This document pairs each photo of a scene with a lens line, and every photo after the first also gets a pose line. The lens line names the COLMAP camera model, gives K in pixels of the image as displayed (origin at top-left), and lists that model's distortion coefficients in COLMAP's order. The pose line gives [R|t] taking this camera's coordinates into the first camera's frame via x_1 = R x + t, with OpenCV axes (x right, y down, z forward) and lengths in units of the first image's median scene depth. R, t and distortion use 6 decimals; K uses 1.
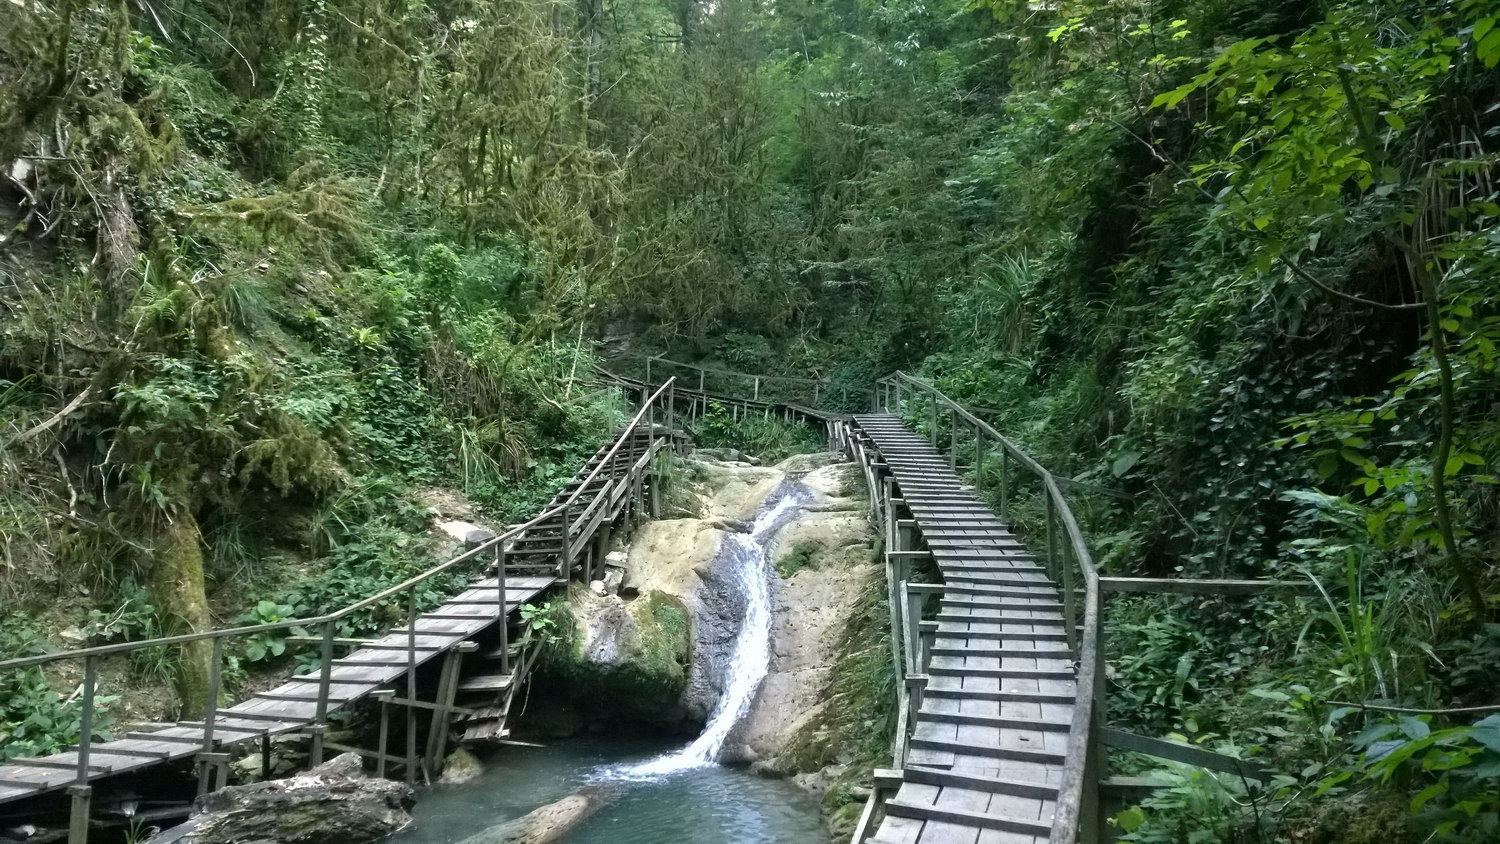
lens RADIAL K [[1090.1, 0, 727.5], [0, 1090.1, 423.4], [0, 0, 1]] dist [0.093045, -0.089117]
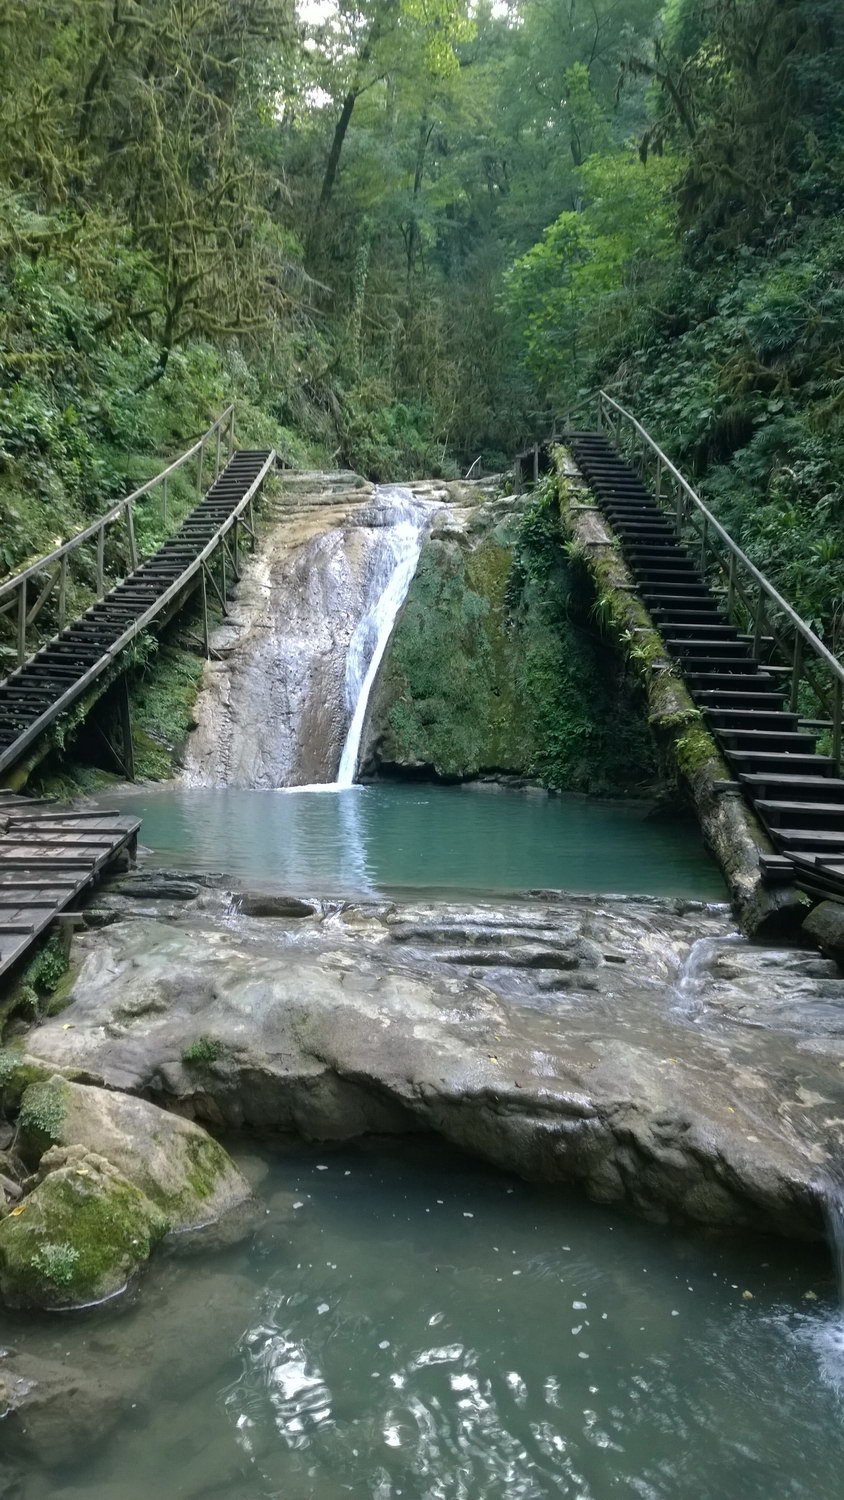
lens RADIAL K [[1091.2, 0, 422.0], [0, 1091.2, 750.0], [0, 0, 1]] dist [0.093437, -0.092967]
pose [[0.999786, 0.018694, -0.008817, -0.102983], [-0.017084, 0.987529, 0.156506, 0.164183], [0.011633, -0.156322, 0.987638, -1.166886]]
